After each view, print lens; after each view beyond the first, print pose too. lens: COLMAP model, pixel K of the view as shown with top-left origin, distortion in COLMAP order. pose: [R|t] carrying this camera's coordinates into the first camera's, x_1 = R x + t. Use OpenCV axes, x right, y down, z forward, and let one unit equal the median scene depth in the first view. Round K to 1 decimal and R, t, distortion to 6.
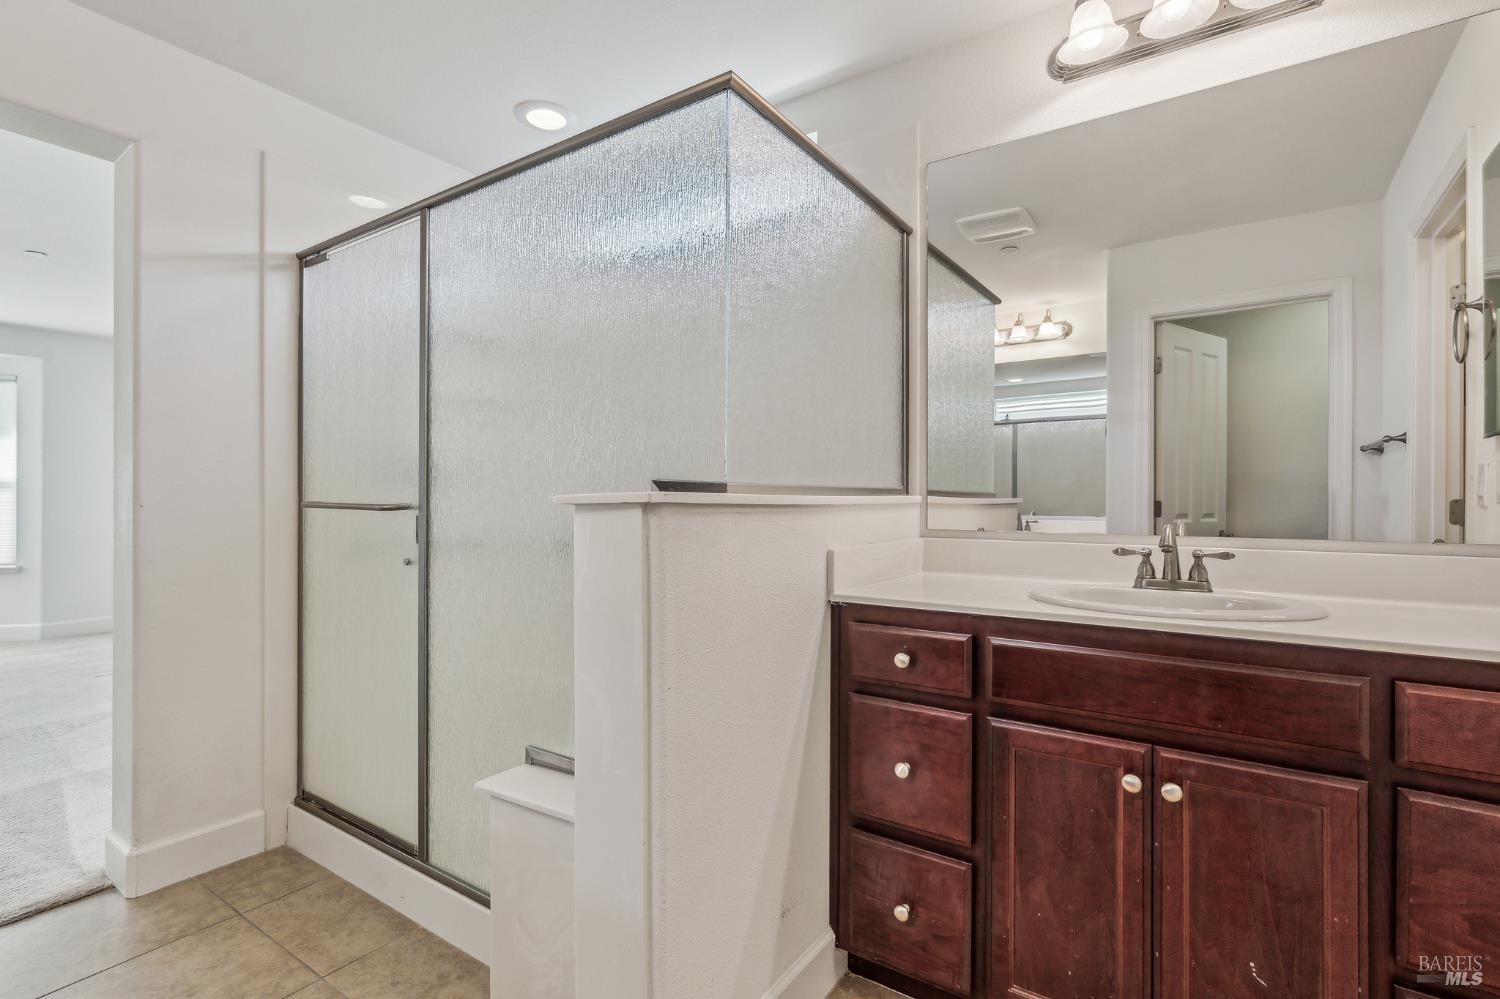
lens RADIAL K [[706.4, 0, 752.4], [0, 706.4, 500.2], [0, 0, 1]] dist [0.004716, 0.000462]
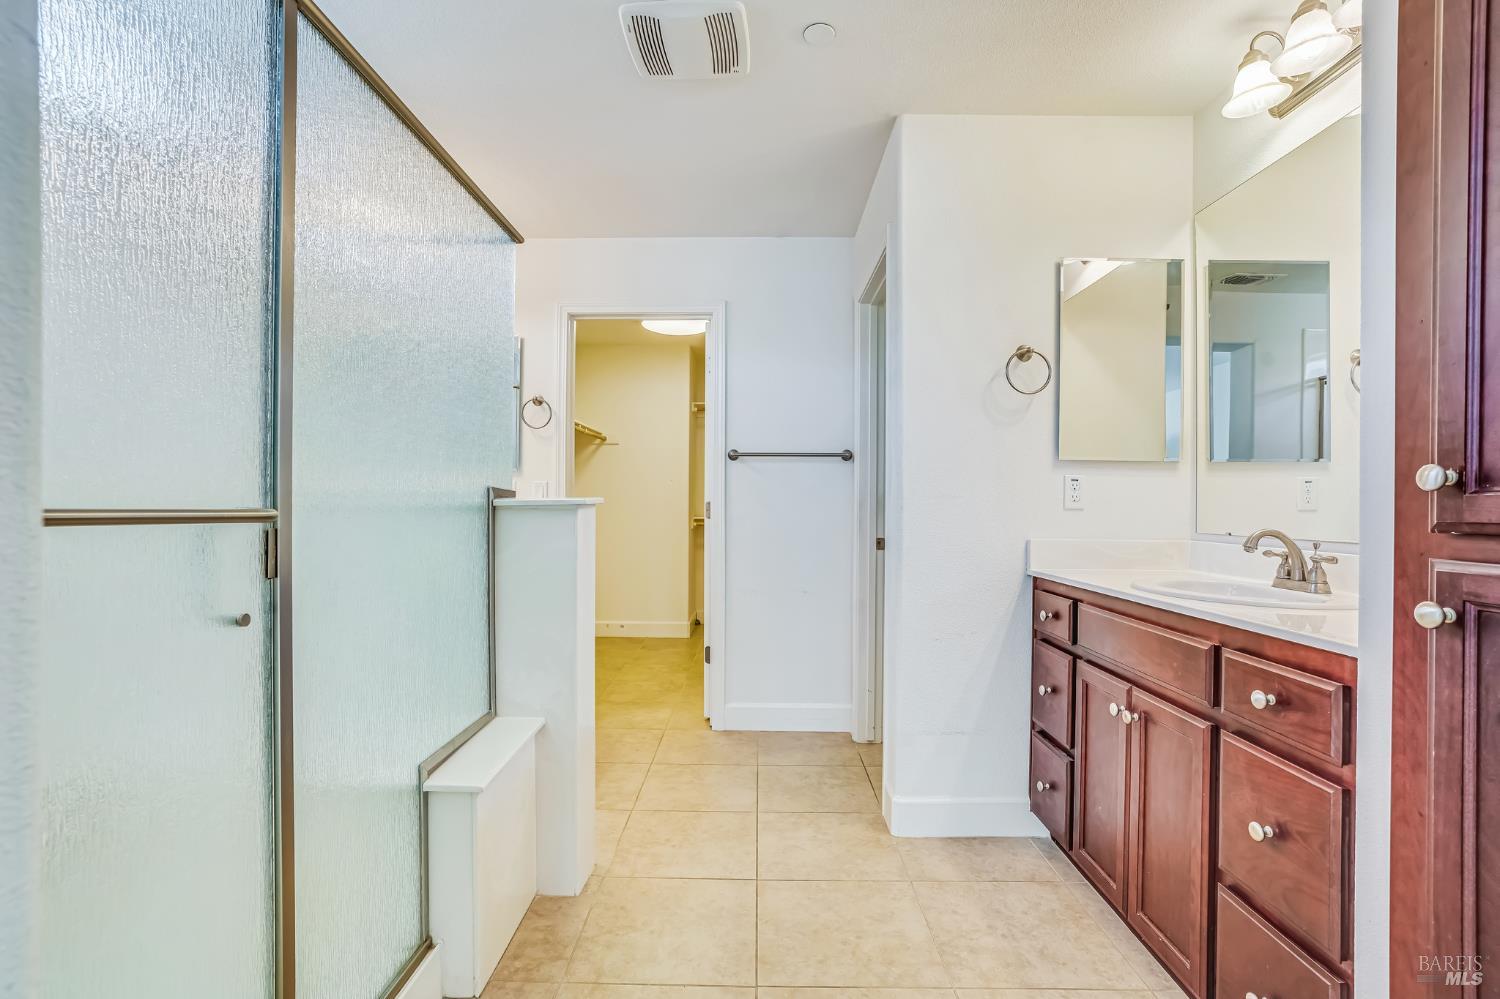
lens RADIAL K [[694.0, 0, 755.6], [0, 694.0, 505.9], [0, 0, 1]] dist [-0.042562, 0.018023]
pose [[0.558316, 0.004307, -0.829617, 1.014620], [-0.007453, 0.999972, 0.000175, 0.003693], [0.829595, 0.006085, 0.558333, -0.279143]]
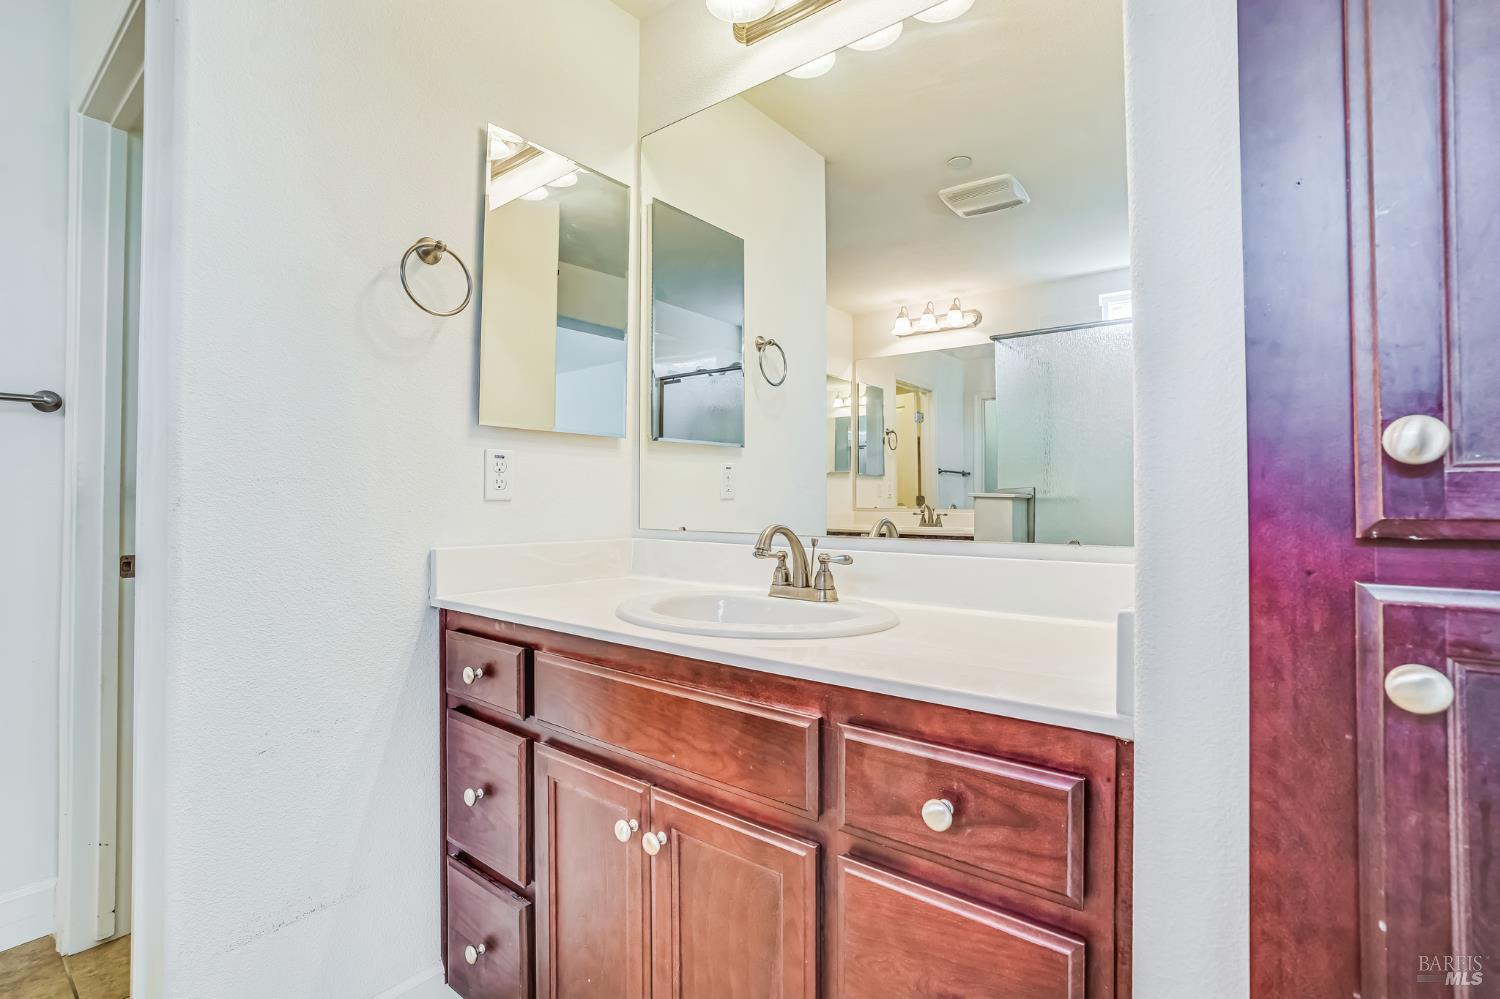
lens RADIAL K [[700.7, 0, 757.5], [0, 700.7, 484.4], [0, 0, 1]] dist [-0.044103, 0.018212]
pose [[0.997615, -0.002528, -0.068975, 0.611844], [0.001205, 0.999815, -0.019203, 0.002407], [0.069011, 0.019074, 0.997434, 0.135567]]
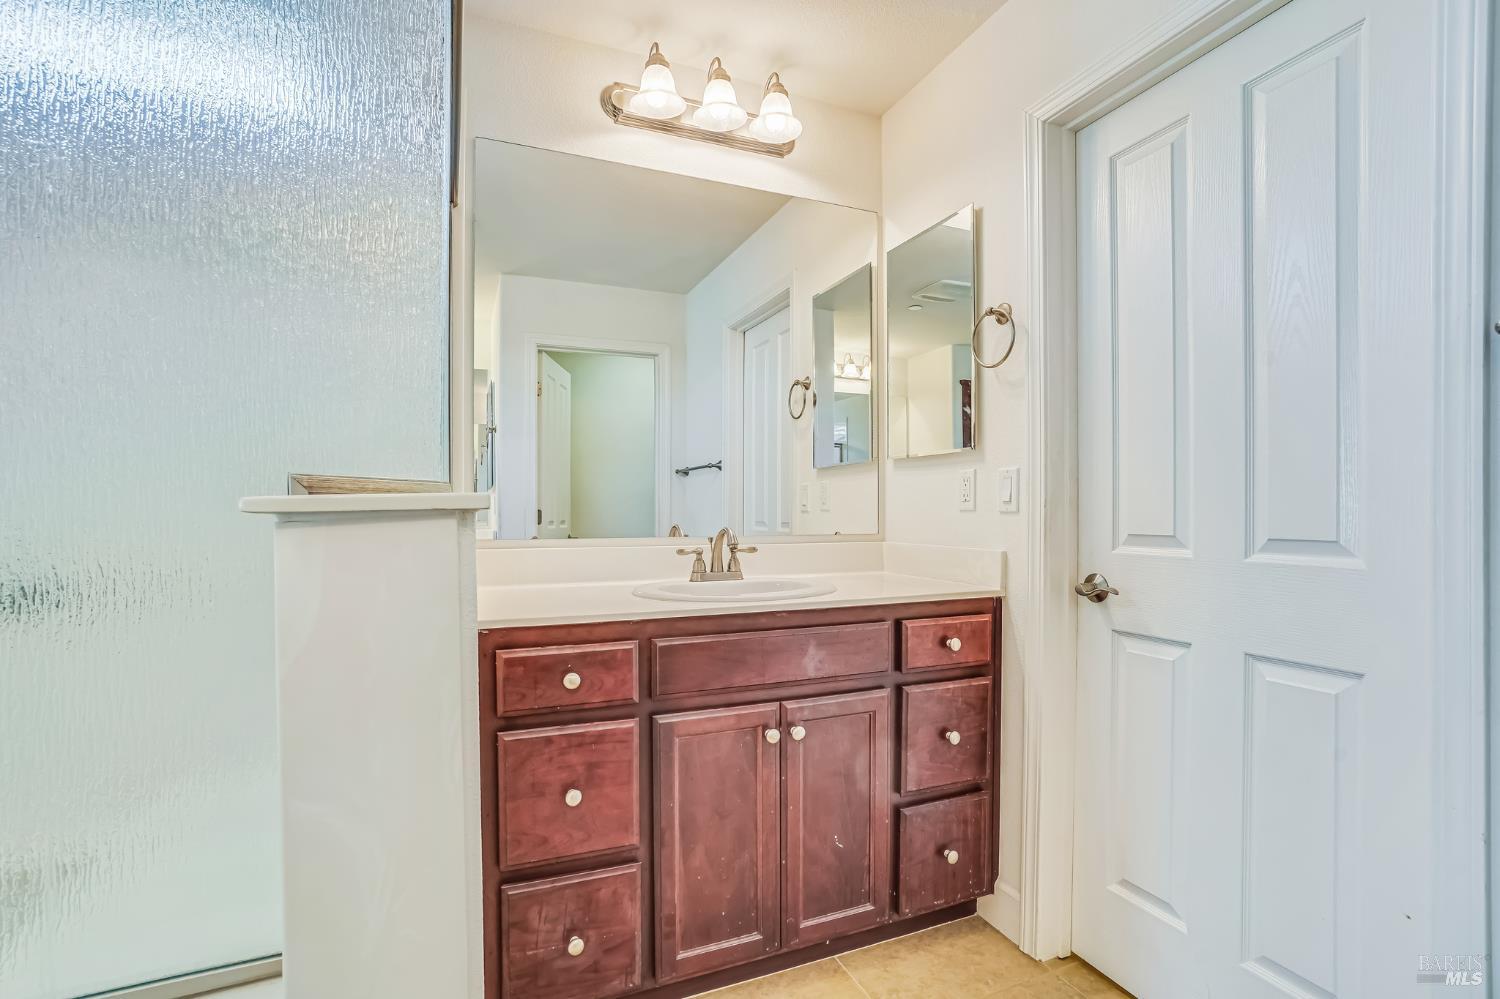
lens RADIAL K [[701.0, 0, 750.5], [0, 701.0, 507.7], [0, 0, 1]] dist [-0.057465, 0.027983]
pose [[0.549444, 0.000415, 0.835531, -0.403484], [0.003008, 0.999992, -0.002475, 0.003062], [-0.835525, 0.003873, 0.549438, 0.288143]]
